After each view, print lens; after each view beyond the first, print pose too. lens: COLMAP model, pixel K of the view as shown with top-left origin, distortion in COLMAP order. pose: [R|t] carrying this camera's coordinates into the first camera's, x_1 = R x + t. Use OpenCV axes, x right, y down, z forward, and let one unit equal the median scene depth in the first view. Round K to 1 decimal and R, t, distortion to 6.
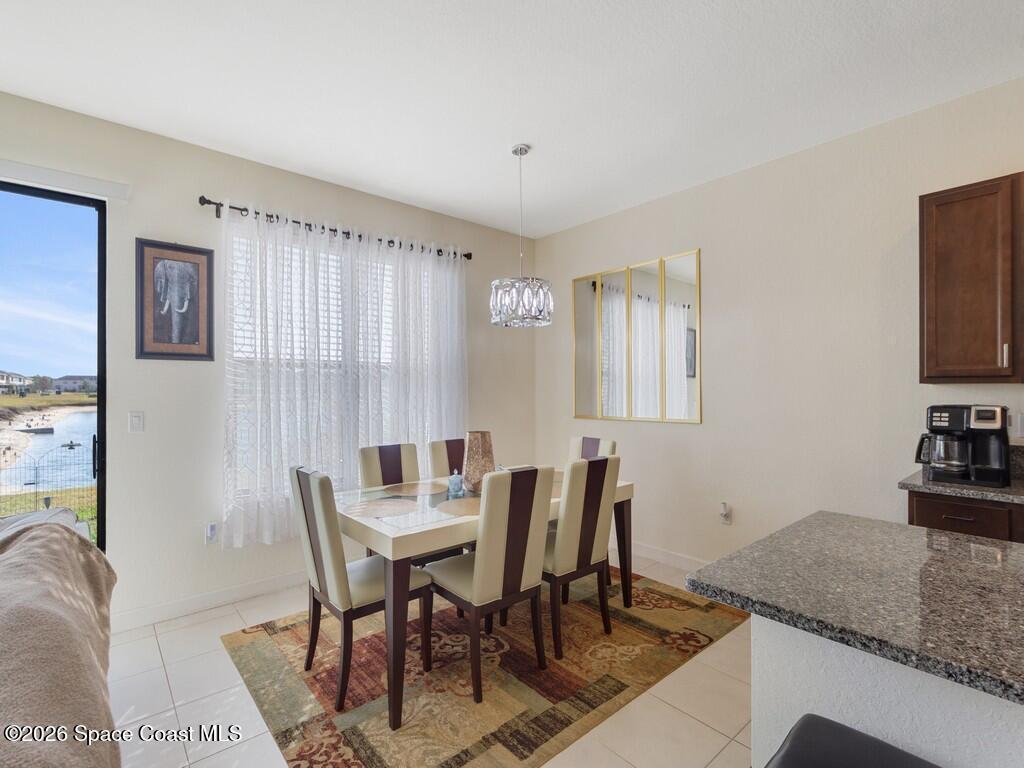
lens RADIAL K [[475.0, 0, 510.8], [0, 475.0, 388.9], [0, 0, 1]] dist [0.000640, -0.003310]
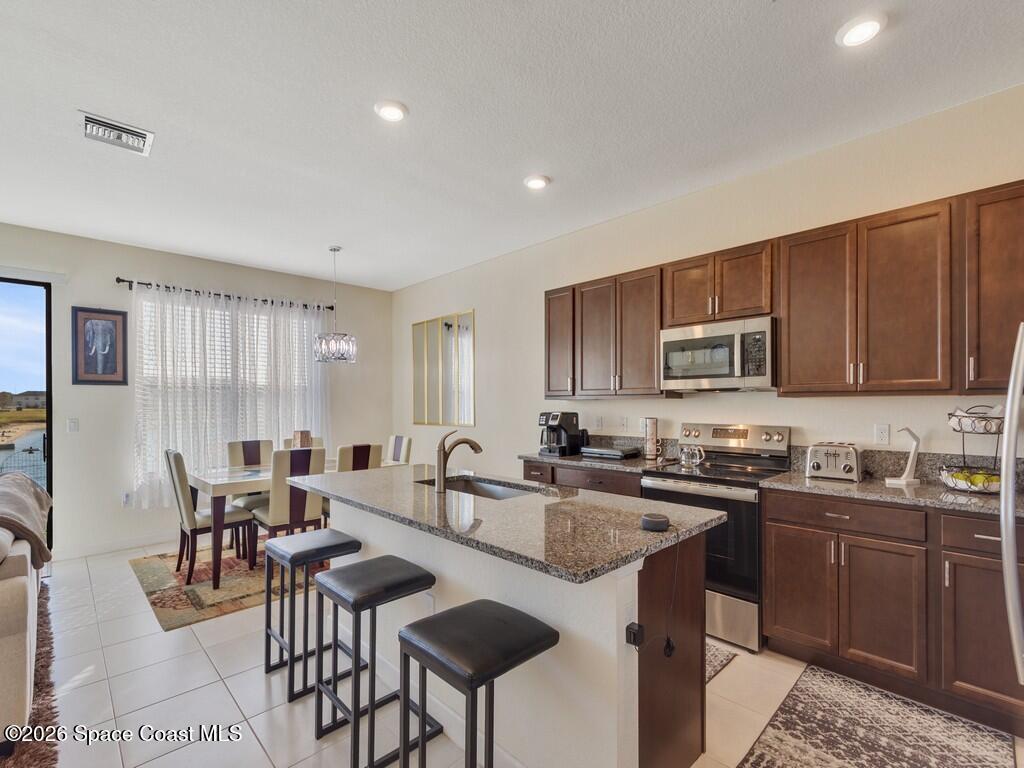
lens RADIAL K [[475.0, 0, 523.3], [0, 475.0, 406.2], [0, 0, 1]] dist [0.000640, -0.003310]
pose [[0.998492, -0.002846, 0.054830, 0.556439], [0.002577, 0.999984, 0.004982, 0.003287], [-0.054843, -0.004833, 0.998483, -0.584731]]
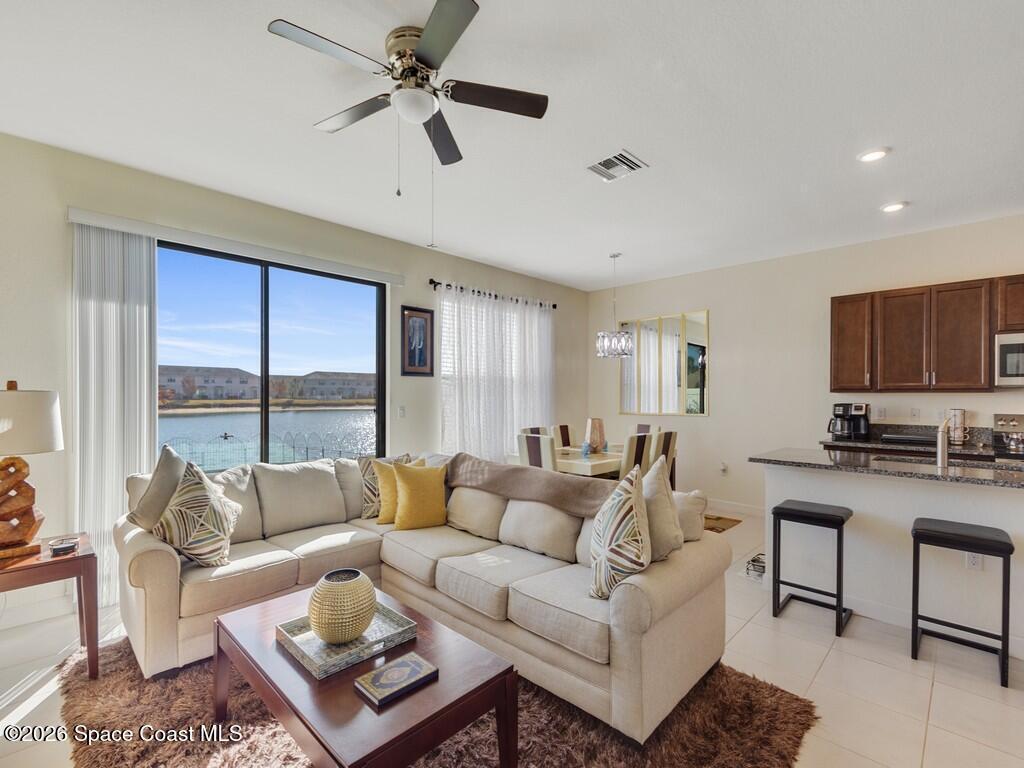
lens RADIAL K [[471.4, 0, 507.3], [0, 471.4, 396.9], [0, 0, 1]] dist [0.004327, -0.000227]
pose [[0.996555, 0.004518, 0.082810, -0.513832], [-0.004870, 0.999980, 0.004058, 0.004289], [-0.082790, -0.004448, 0.996557, -0.681966]]
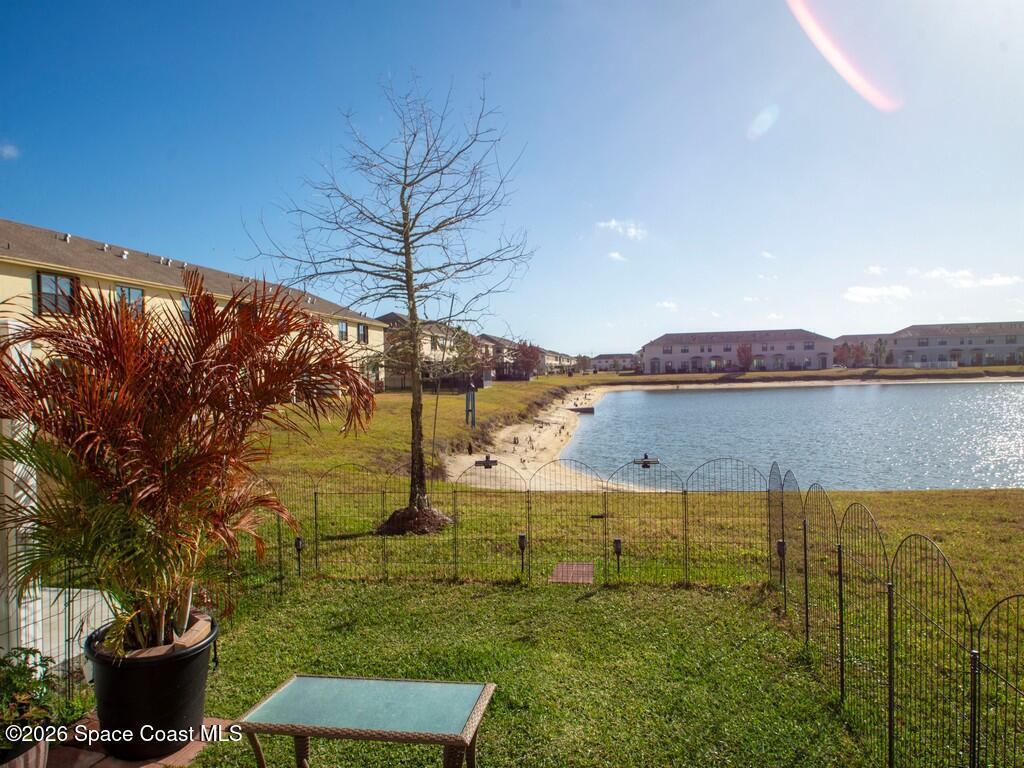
lens RADIAL K [[614.6, 0, 512.2], [0, 614.6, 381.4], [0, 0, 1]] dist [-0.032885, -0.000316]
pose [[0.626831, -0.002590, -0.779151, -0.789675], [0.026425, 0.999490, 0.017937, 0.000371], [0.778707, -0.031833, 0.626580, 0.711993]]
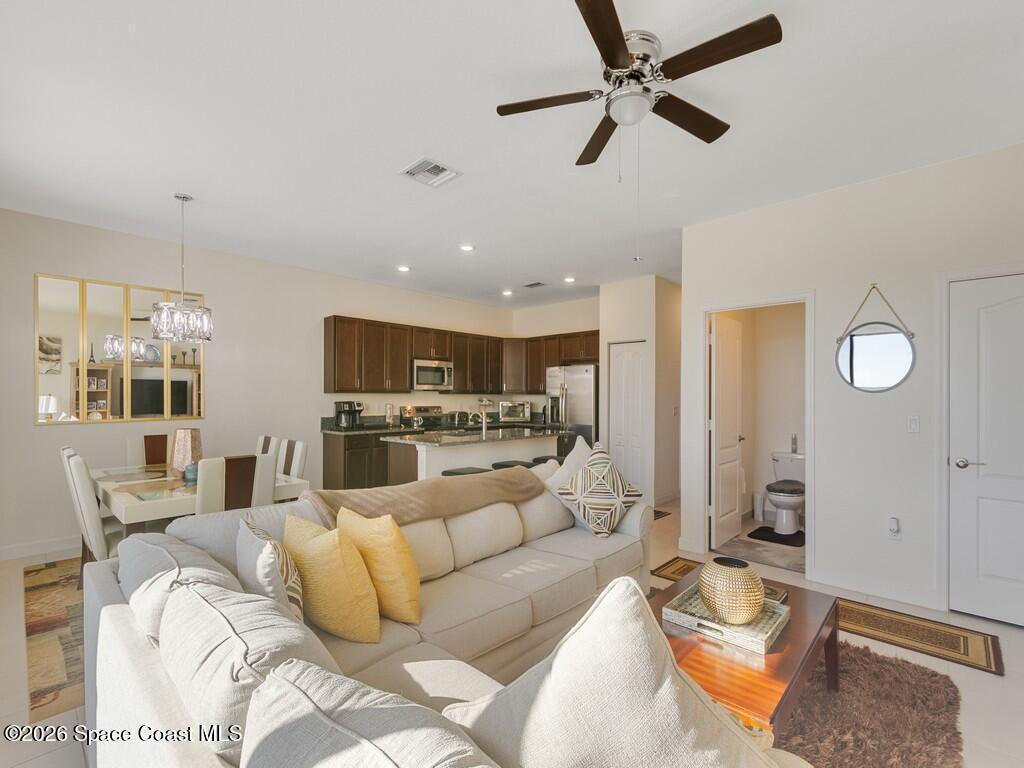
lens RADIAL K [[471.4, 0, 508.7], [0, 471.4, 394.2], [0, 0, 1]] dist [0.004327, -0.000227]
pose [[-0.114946, 0.007555, 0.993343, -1.300358], [-0.003123, 0.999963, -0.007967, 0.009621], [-0.993367, -0.004018, -0.114918, 0.317915]]
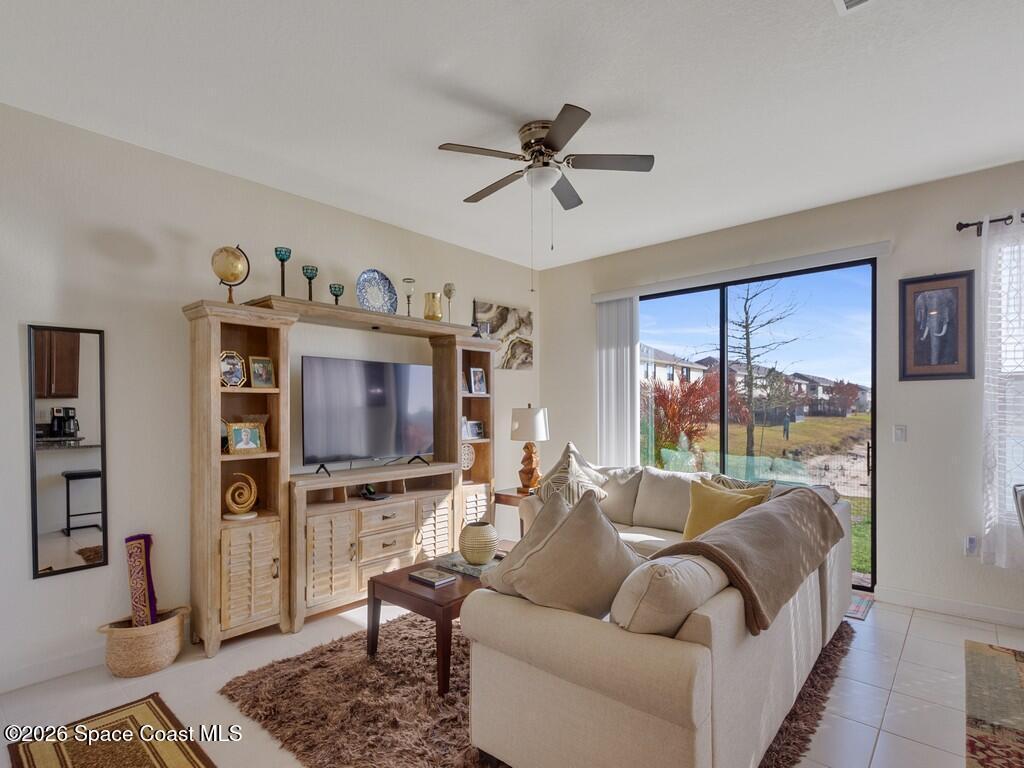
lens RADIAL K [[528.1, 0, 493.5], [0, 528.1, 410.8], [0, 0, 1]] dist [0.002818, -0.001176]
pose [[0.111025, 0.003656, -0.993811, 0.397849], [0.005019, 0.999978, 0.004240, 0.000910], [0.993805, -0.005459, 0.111004, -0.157448]]
